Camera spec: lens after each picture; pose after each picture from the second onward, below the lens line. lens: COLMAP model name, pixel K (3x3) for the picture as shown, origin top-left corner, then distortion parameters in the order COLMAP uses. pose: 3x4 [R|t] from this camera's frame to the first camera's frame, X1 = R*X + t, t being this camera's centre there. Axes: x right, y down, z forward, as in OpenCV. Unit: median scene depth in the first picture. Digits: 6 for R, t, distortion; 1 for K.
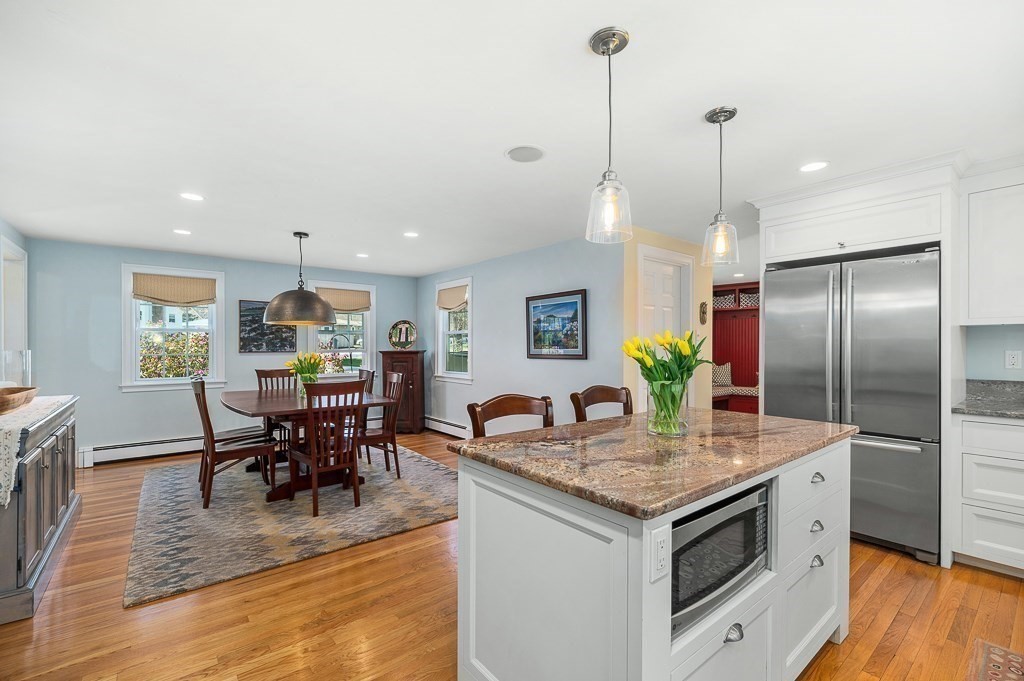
lens RADIAL K [[450.6, 0, 520.8], [0, 450.6, 347.3], [0, 0, 1]] dist [0.001855, 0.000664]
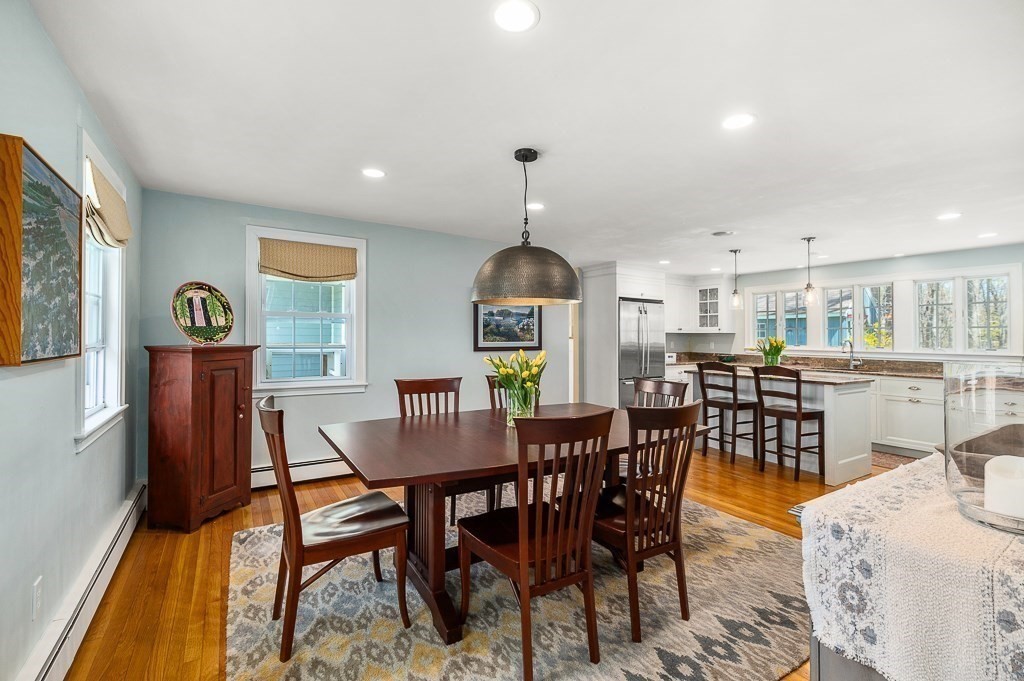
lens RADIAL K [[450.6, 0, 512.8], [0, 450.6, 334.0], [0, 0, 1]] dist [0.001855, 0.000664]
pose [[0.128320, 0.007774, 0.991702, -1.030246], [-0.010862, 0.999920, -0.006432, -0.008301], [-0.991673, -0.009947, 0.128395, 0.901822]]
